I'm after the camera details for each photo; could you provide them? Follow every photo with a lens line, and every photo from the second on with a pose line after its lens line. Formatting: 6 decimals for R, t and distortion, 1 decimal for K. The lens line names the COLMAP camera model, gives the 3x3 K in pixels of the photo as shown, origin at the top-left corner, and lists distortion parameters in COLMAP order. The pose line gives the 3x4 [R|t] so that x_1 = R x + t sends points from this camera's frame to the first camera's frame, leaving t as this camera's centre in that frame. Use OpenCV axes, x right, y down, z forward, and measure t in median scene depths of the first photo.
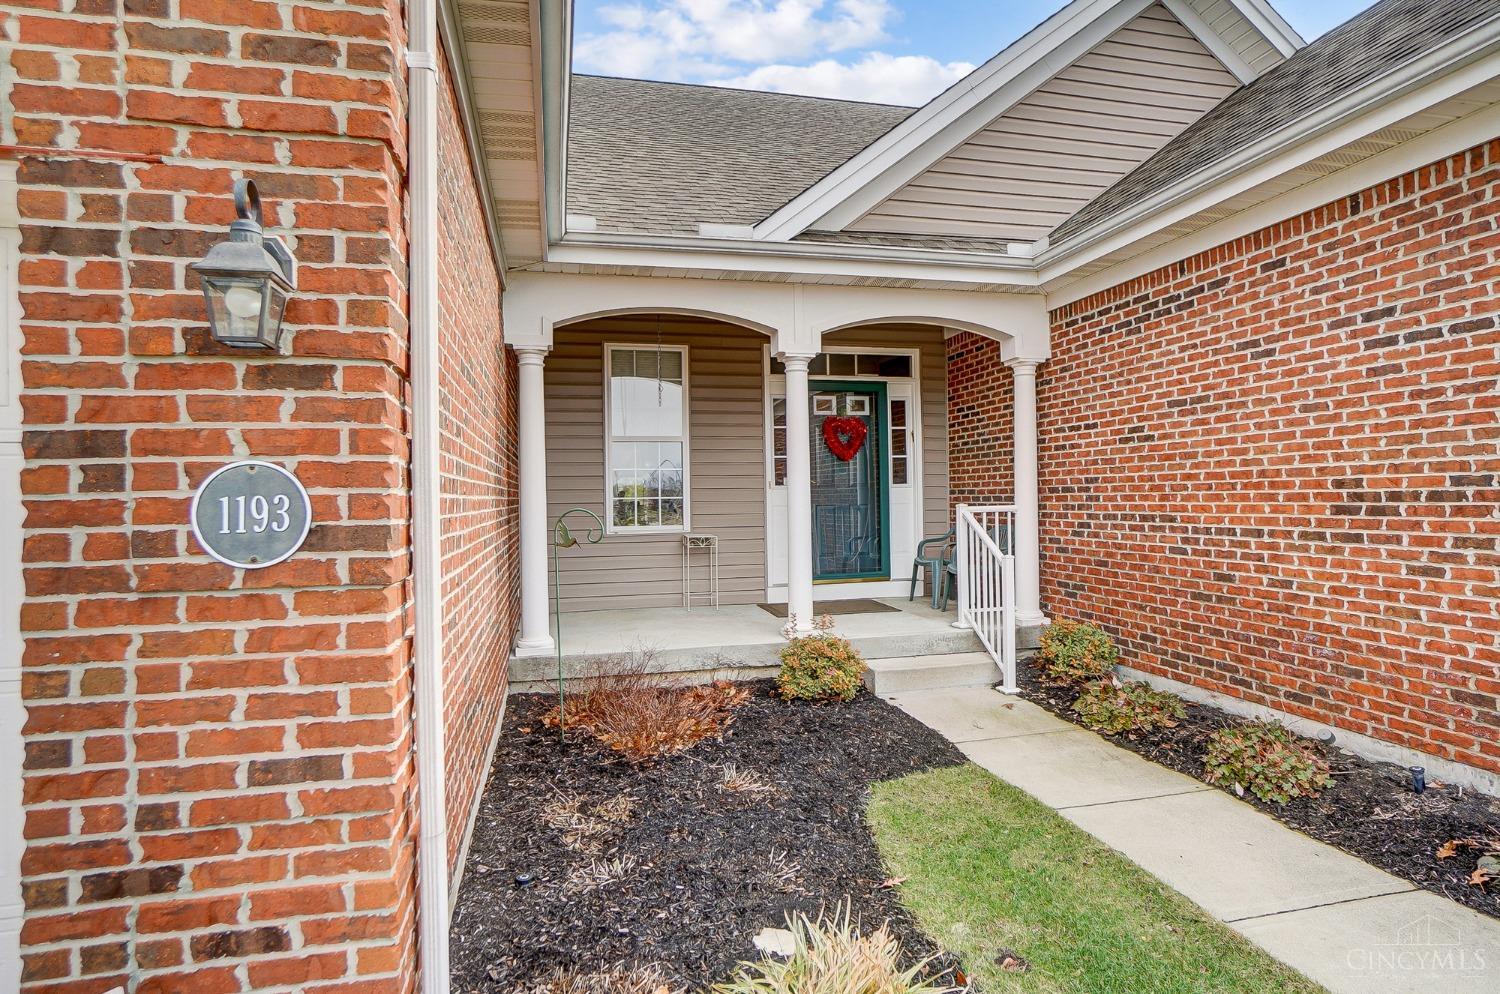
lens RADIAL K [[806.5, 0, 750.0], [0, 806.5, 497.0], [0, 0, 1]] dist [-0.004599, -0.000569]
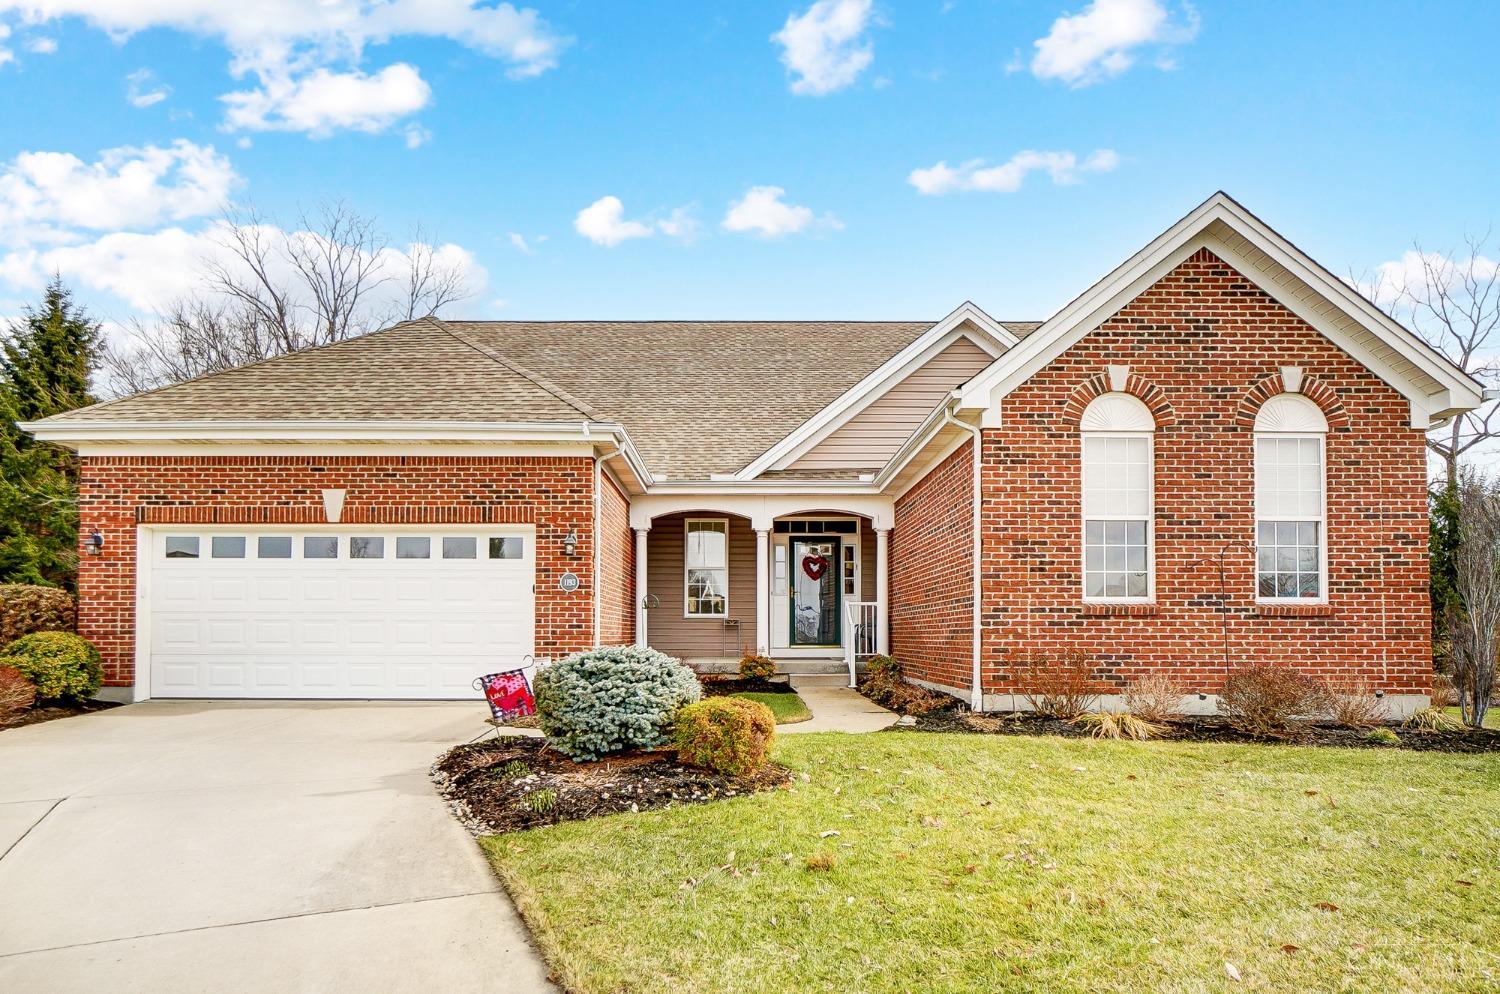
lens RADIAL K [[939.2, 0, 744.1], [0, 939.2, 650.7], [0, 0, 1]] dist [-0.018537, 0.014534]
pose [[0.973619, 0.021318, -0.227181, 0.645458], [-0.017117, 0.999644, 0.020446, 0.105527], [0.227537, -0.016018, 0.973638, -1.587013]]
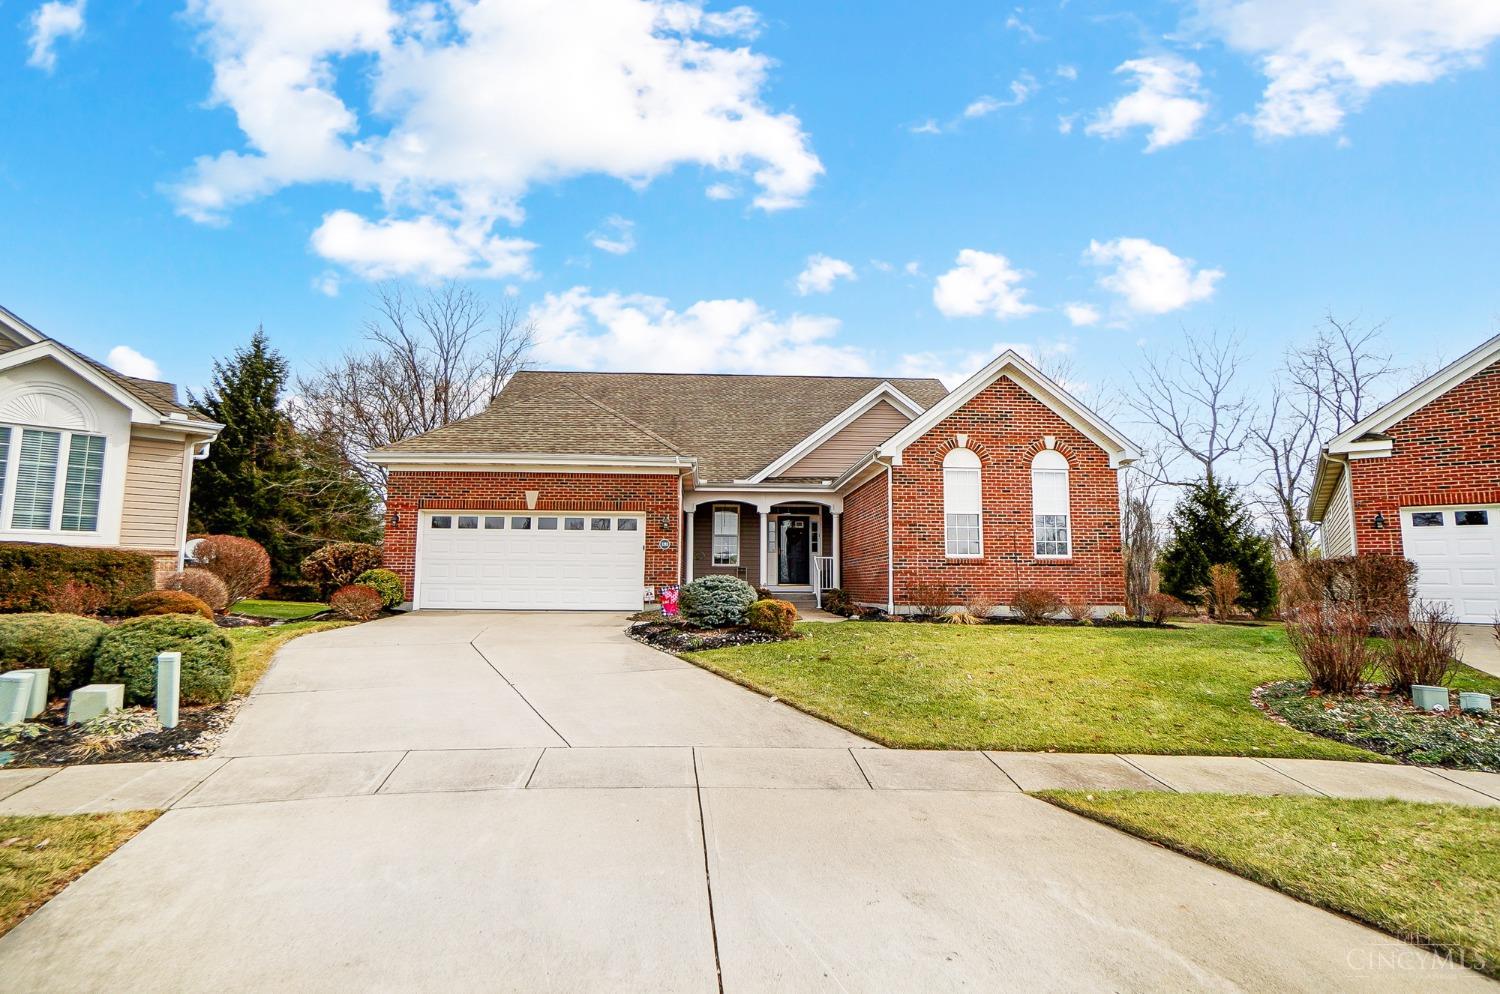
lens RADIAL K [[764.2, 0, 751.8], [0, 764.2, 537.9], [0, 0, 1]] dist [-0.042091, -0.000355]
pose [[0.984035, 0.011085, -0.177632, 0.665361], [-0.022123, 0.997936, -0.060282, 0.151202], [0.176597, 0.063250, 0.982249, -2.519079]]
